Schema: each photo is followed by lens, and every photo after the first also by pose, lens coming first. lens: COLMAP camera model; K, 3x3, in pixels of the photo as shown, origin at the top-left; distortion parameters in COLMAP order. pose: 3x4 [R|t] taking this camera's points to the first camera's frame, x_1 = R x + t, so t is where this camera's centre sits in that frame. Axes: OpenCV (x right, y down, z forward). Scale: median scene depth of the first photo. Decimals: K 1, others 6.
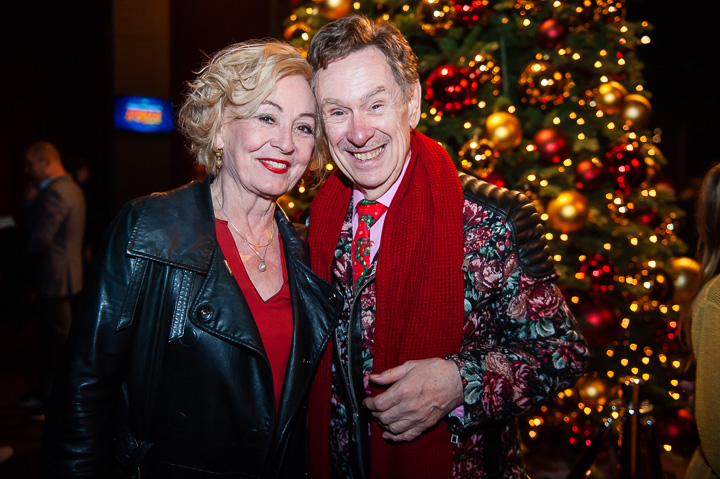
lens RADIAL K [[667.1, 0, 360.7], [0, 667.1, 239.4], [0, 0, 1]] dist [0.034638, 0.000000]
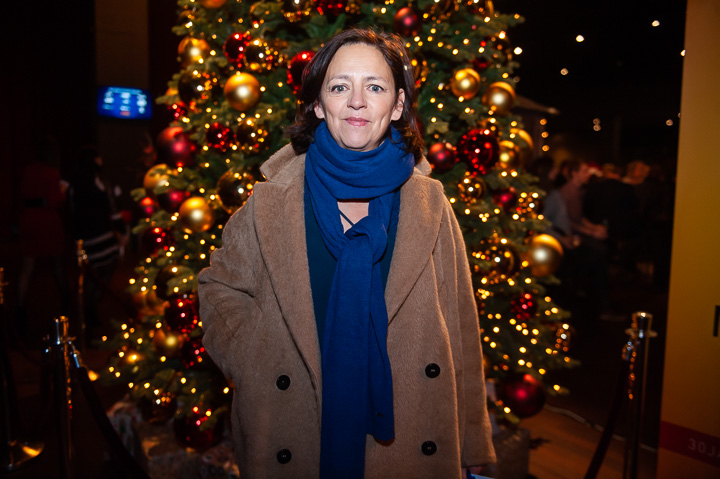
lens RADIAL K [[599.9, 0, 360.1], [0, 599.9, 240.1], [0, 0, 1]] dist [-0.003765, -0.008995]
pose [[0.999893, 0.001717, 0.014555, 0.191420], [-0.002239, 0.999352, 0.035924, 0.002217], [-0.014484, -0.035952, 0.999249, 0.046677]]
